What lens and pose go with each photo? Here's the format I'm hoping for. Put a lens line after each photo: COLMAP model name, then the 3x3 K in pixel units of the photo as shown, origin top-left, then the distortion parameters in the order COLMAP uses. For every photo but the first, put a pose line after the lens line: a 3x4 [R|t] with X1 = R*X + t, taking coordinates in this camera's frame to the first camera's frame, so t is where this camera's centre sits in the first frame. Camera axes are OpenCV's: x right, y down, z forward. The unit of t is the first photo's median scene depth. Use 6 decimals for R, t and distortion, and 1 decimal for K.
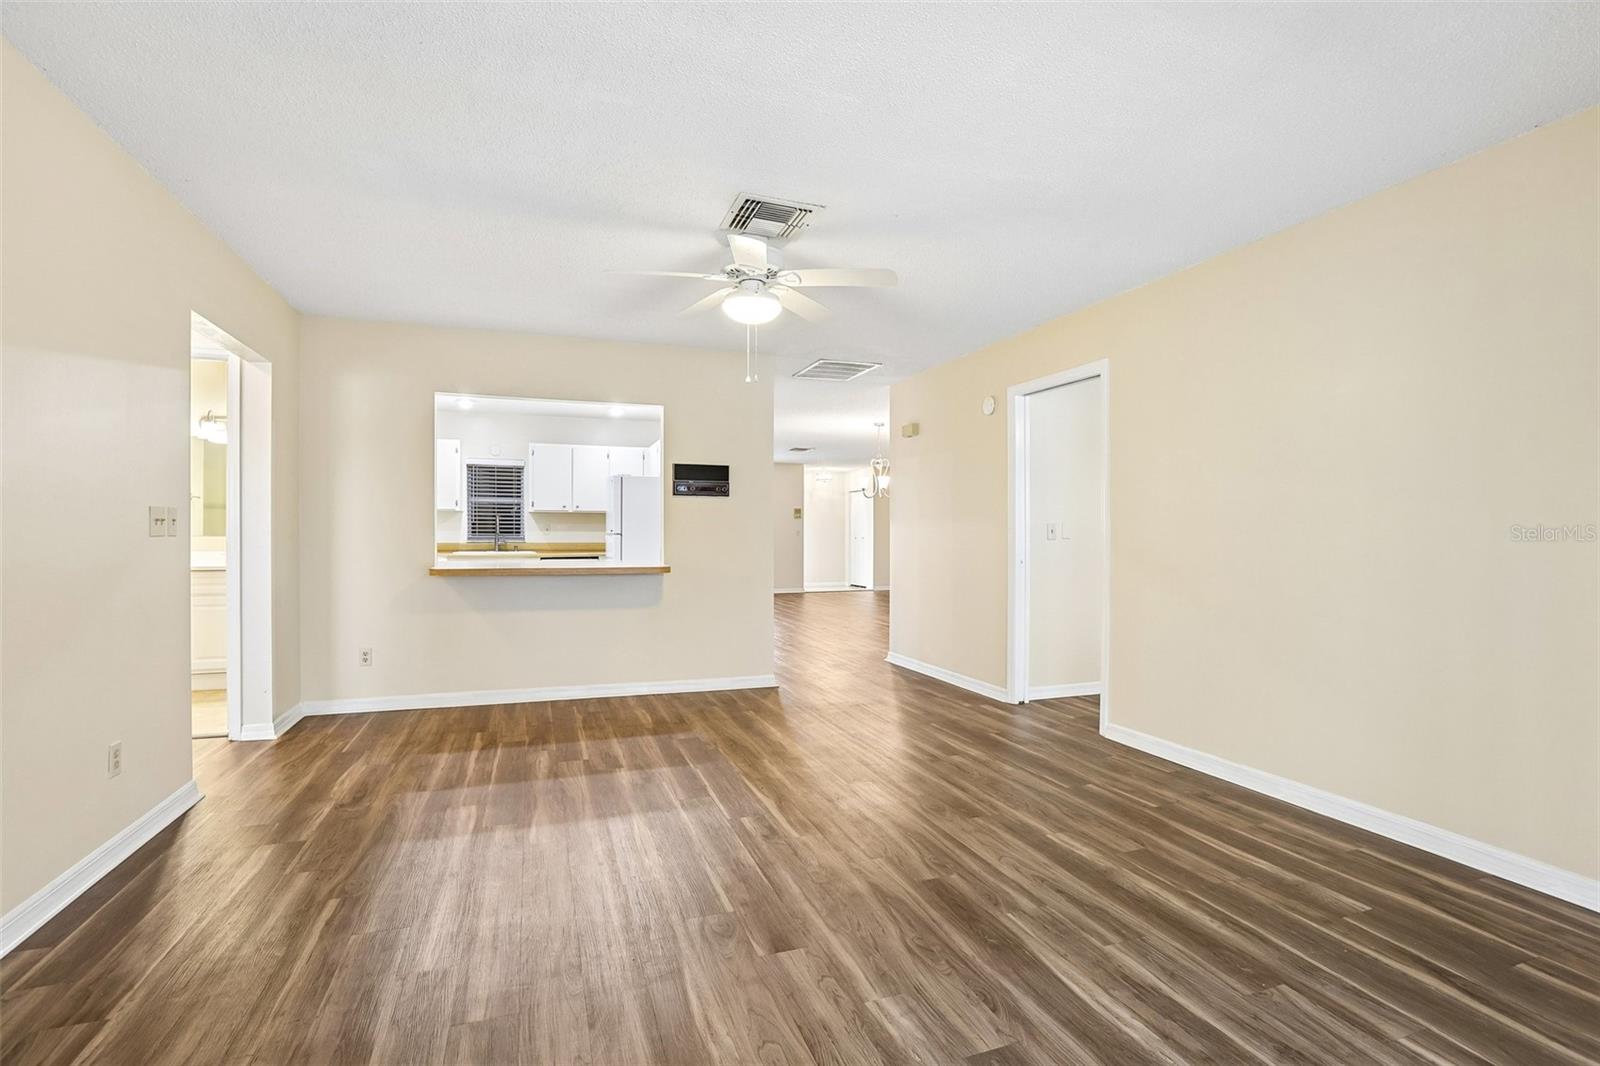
lens RADIAL K [[747.8, 0, 800.0], [0, 747.8, 533.0], [0, 0, 1]] dist [-0.058758, 0.025066]
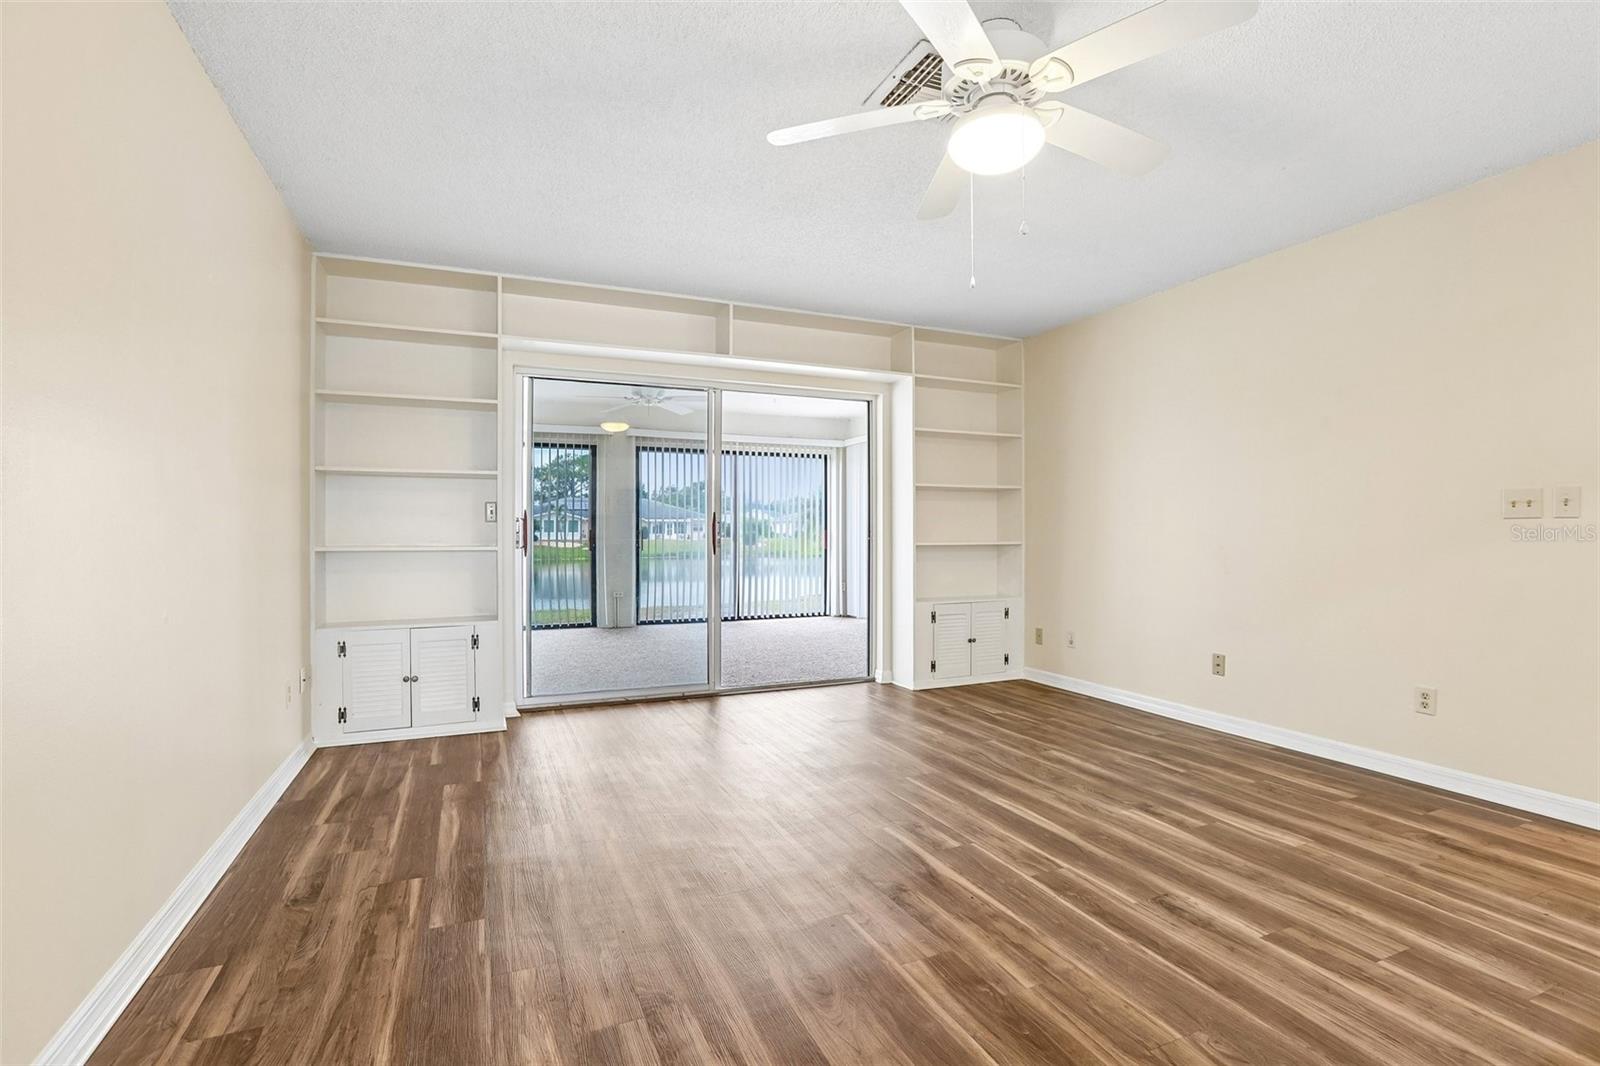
lens RADIAL K [[747.8, 0, 800.0], [0, 747.8, 533.0], [0, 0, 1]] dist [-0.058758, 0.025066]
pose [[-0.997634, -0.001865, -0.068719, 0.158888], [-0.001958, 0.999997, 0.001278, 0.027266], [0.068716, 0.001409, -0.997635, 1.801332]]
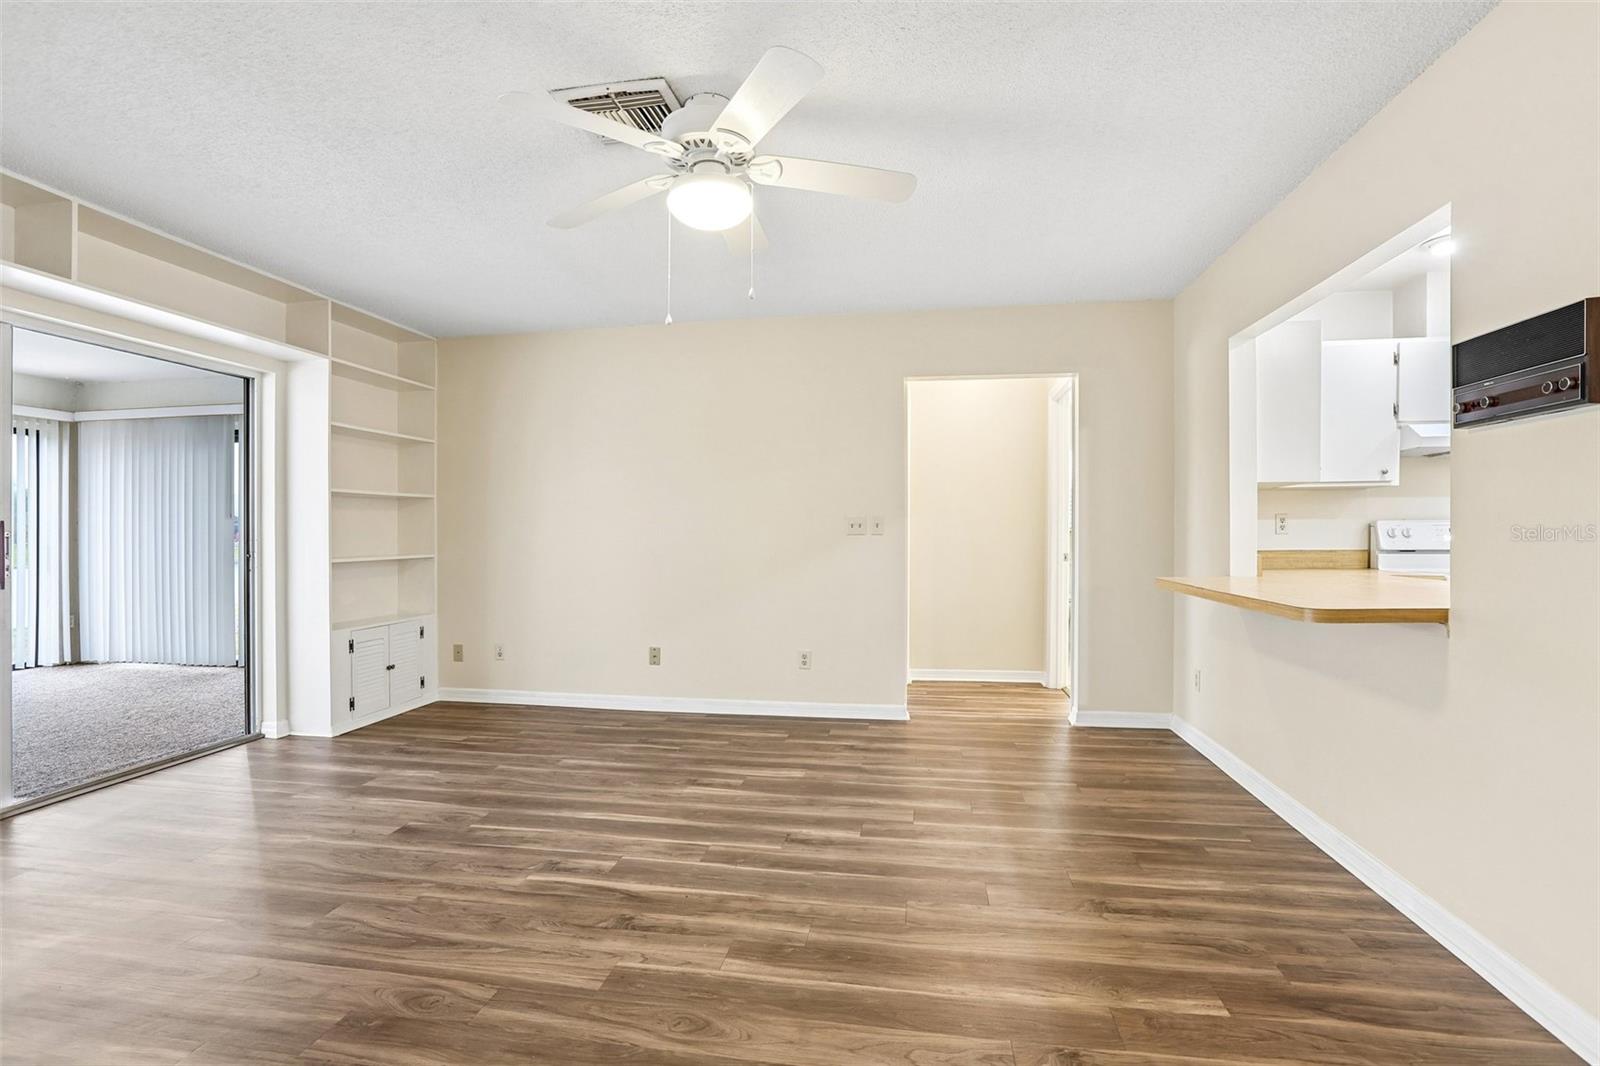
lens RADIAL K [[747.8, 0, 800.0], [0, 747.8, 533.0], [0, 0, 1]] dist [-0.058758, 0.025066]
pose [[-0.487065, 0.000910, -0.873365, 0.554043], [0.002192, 0.999998, -0.000181, 0.002882], [0.873363, -0.002002, -0.487066, 1.581076]]
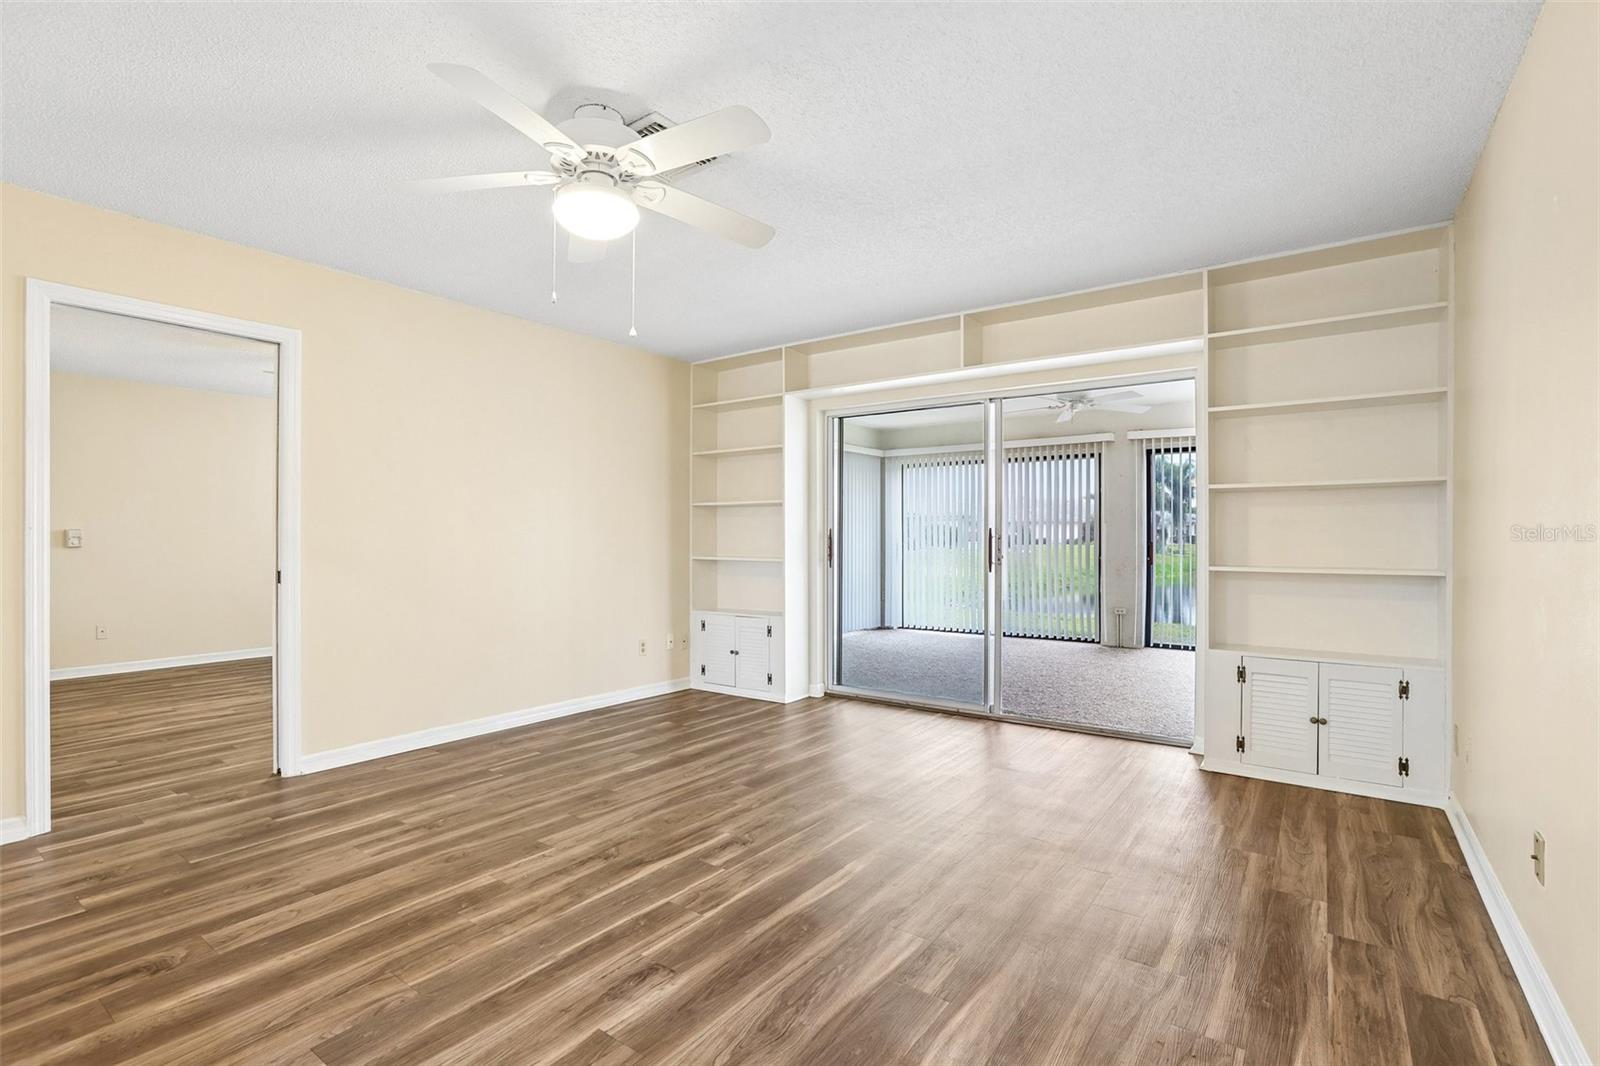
lens RADIAL K [[752.8, 0, 790.3], [0, 752.8, 543.6], [0, 0, 1]] dist [-0.050968, 0.026104]
pose [[-0.557113, -0.011249, 0.830361, -0.836575], [-0.002324, 0.999925, 0.011986, -0.001825], [-0.830434, 0.004748, -0.557097, 1.391099]]
